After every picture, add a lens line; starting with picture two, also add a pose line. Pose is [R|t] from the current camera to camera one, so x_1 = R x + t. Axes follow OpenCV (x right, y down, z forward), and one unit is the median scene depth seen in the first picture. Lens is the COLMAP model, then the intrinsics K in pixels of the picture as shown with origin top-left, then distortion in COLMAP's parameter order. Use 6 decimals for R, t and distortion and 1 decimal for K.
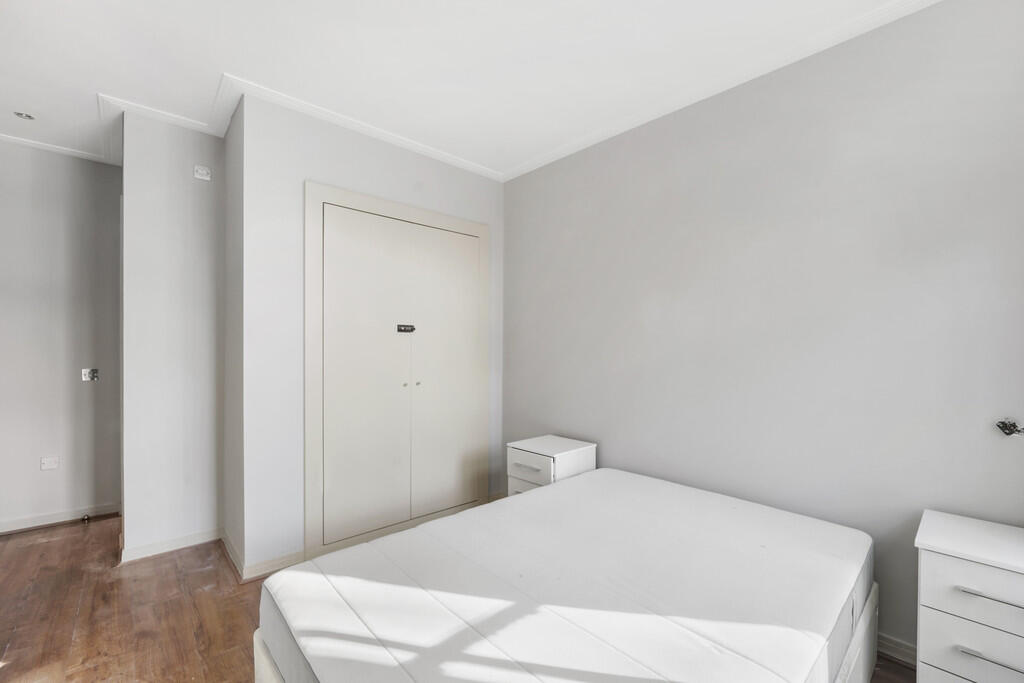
lens RADIAL K [[428.6, 0, 512.0], [0, 428.6, 341.5], [0, 0, 1]] dist [0.000078, 0.000038]
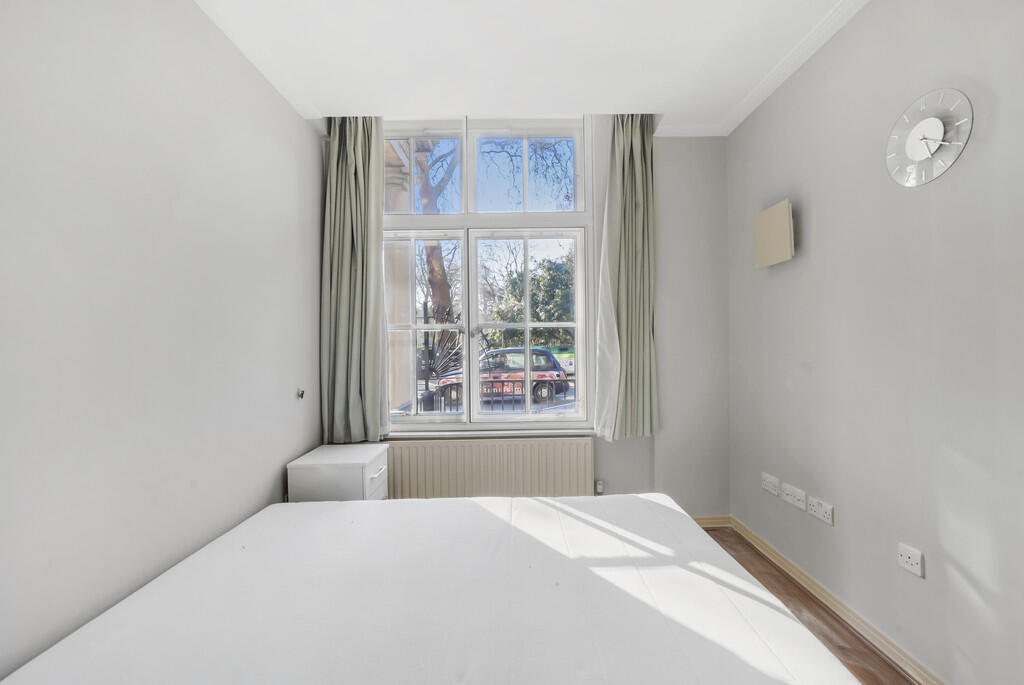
lens RADIAL K [[417.6, 0, 512.0], [0, 417.6, 342.5], [0, 0, 1]] dist [-0.003938, -0.000209]
pose [[-0.736765, 0.018223, 0.675903, -0.598449], [0.017788, 0.999813, -0.007565, 0.038989], [-0.675915, 0.006449, -0.736952, 1.973584]]
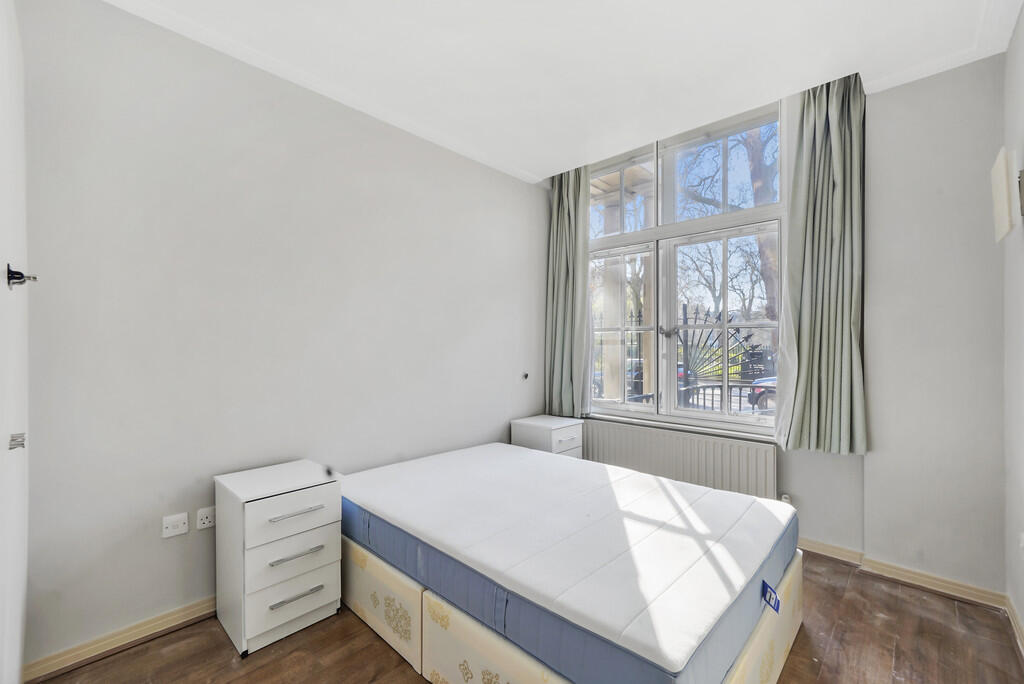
lens RADIAL K [[428.6, 0, 512.0], [0, 428.6, 342.0], [0, 0, 1]] dist [0.000078, 0.000038]
pose [[-0.061522, 0.015320, 0.997988, -1.426257], [-0.005888, 0.999859, -0.015712, 0.062117], [-0.998088, -0.006842, -0.061423, 1.499288]]
